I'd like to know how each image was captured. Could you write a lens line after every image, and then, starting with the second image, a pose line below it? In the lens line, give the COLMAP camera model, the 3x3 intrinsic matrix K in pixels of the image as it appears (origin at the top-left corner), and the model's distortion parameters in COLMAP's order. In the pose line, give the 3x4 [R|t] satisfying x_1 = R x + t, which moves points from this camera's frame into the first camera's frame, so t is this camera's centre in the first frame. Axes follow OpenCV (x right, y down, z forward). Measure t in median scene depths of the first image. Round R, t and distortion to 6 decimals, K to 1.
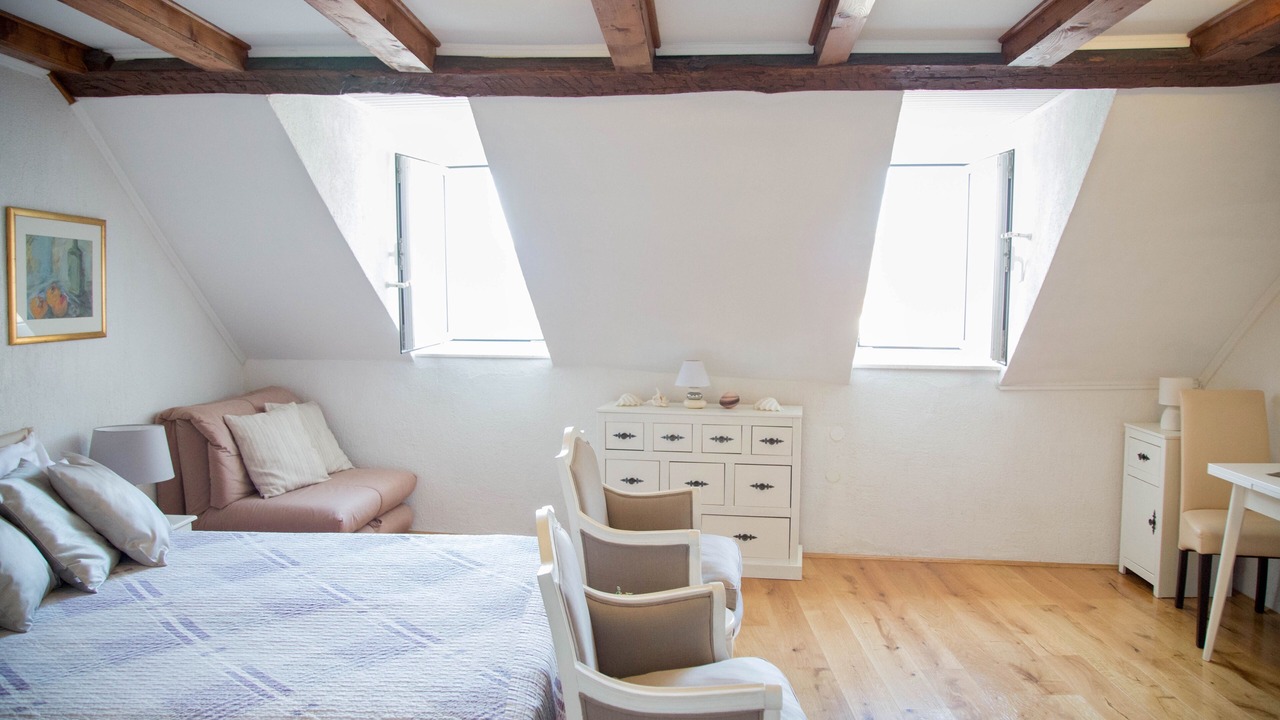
lens RADIAL K [[894.9, 0, 637.7], [0, 894.9, 365.9], [0, 0, 1]] dist [-0.120011, 0.068180]
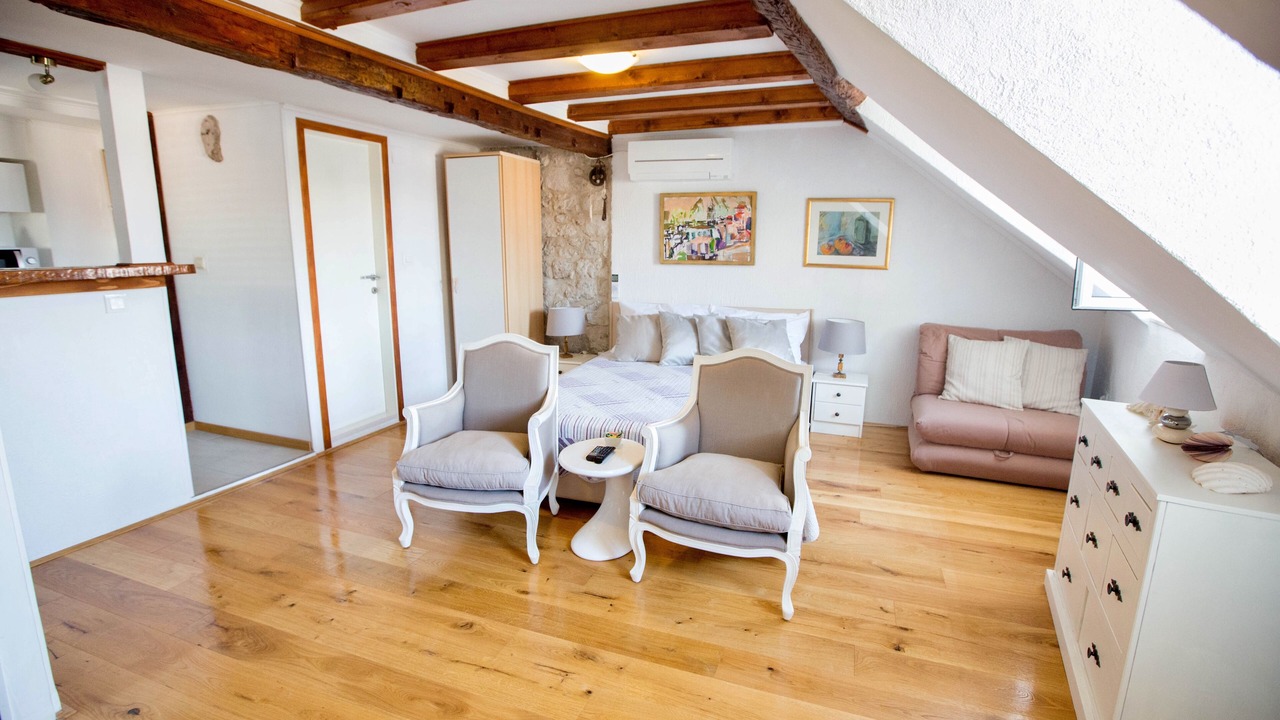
lens RADIAL K [[588.9, 0, 642.7], [0, 588.9, 352.8], [0, 0, 1]] dist [-0.042666, 0.012469]
pose [[-0.321413, 0.173444, -0.930919, 0.658180], [-0.093896, 0.972400, 0.213592, -0.078091], [0.942272, 0.156061, -0.296256, 0.963090]]
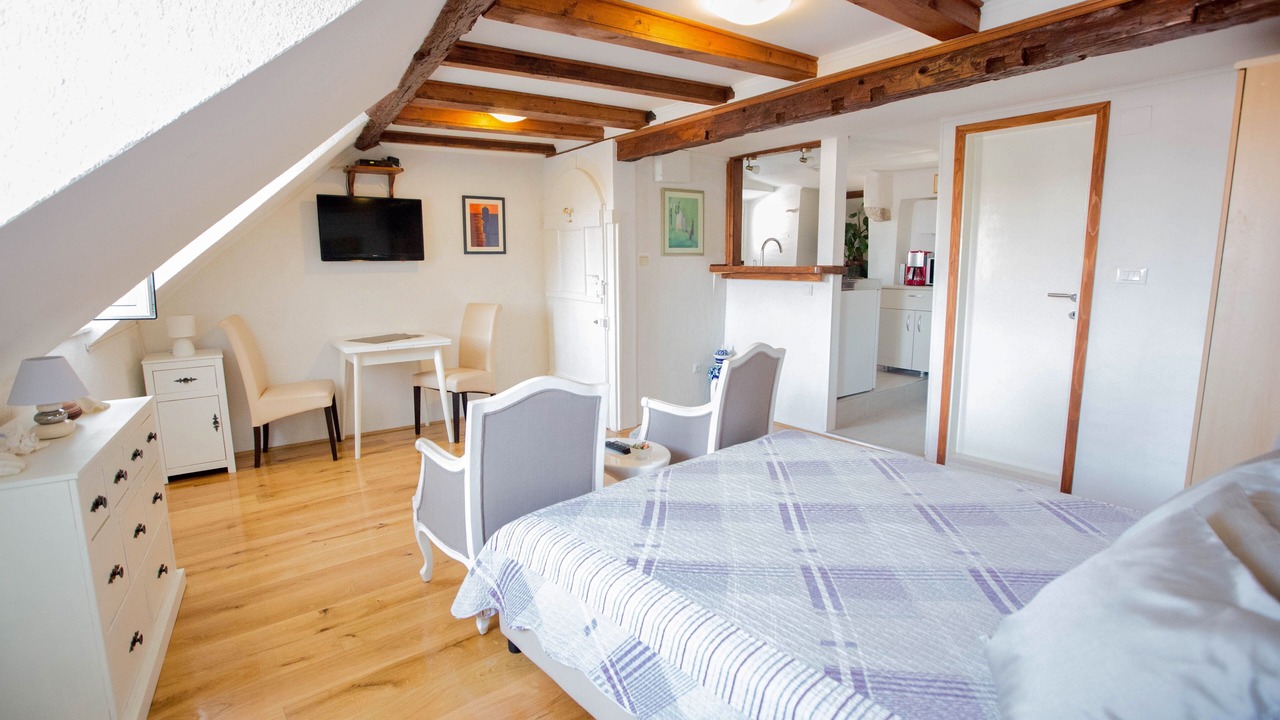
lens RADIAL K [[605.9, 0, 640.5], [0, 605.9, 352.7], [0, 0, 1]] dist [-0.033512, 0.000079]
pose [[-0.637946, -0.117541, 0.761058, -0.564148], [0.070775, 0.975151, 0.209932, -0.078543], [-0.766822, 0.187789, -0.613775, 1.156598]]
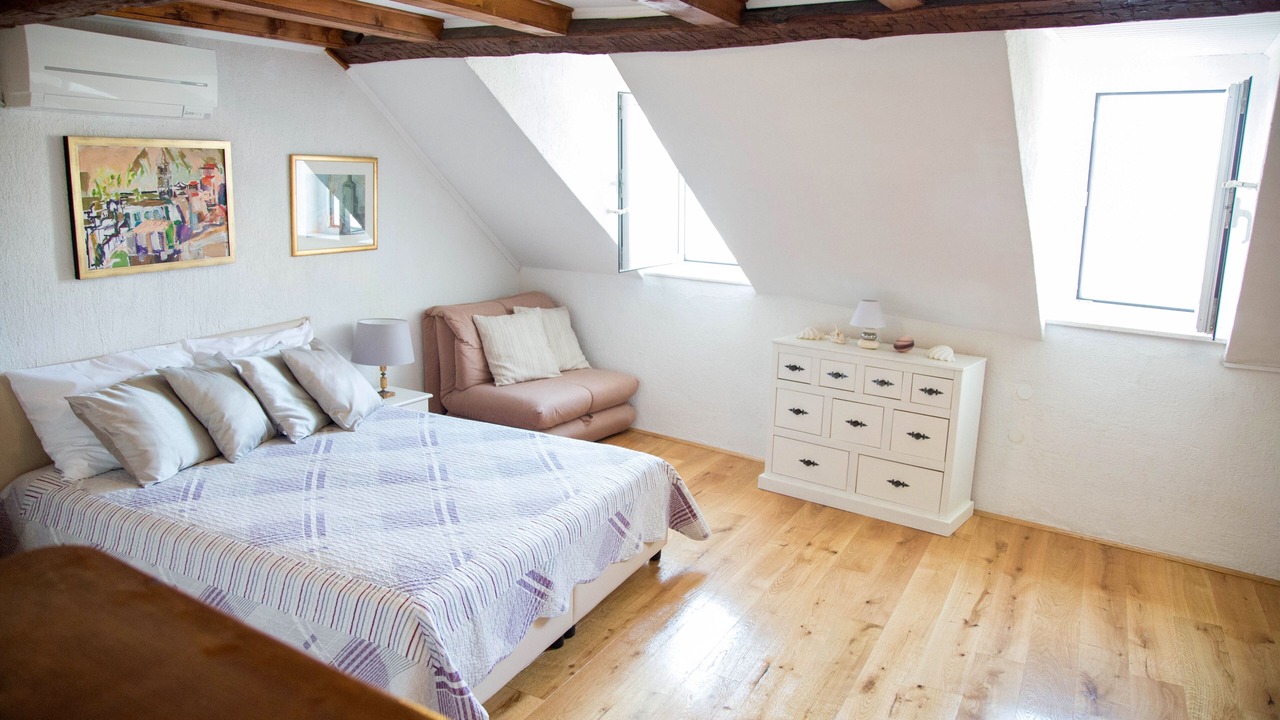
lens RADIAL K [[879.7, 0, 618.0], [0, 879.7, 361.2], [0, 0, 1]] dist [-0.120152, 0.065938]
pose [[0.876410, 0.111792, -0.468410, 0.346011], [-0.058069, 0.990117, 0.127656, -0.057870], [0.478052, -0.084679, 0.874240, 0.021286]]
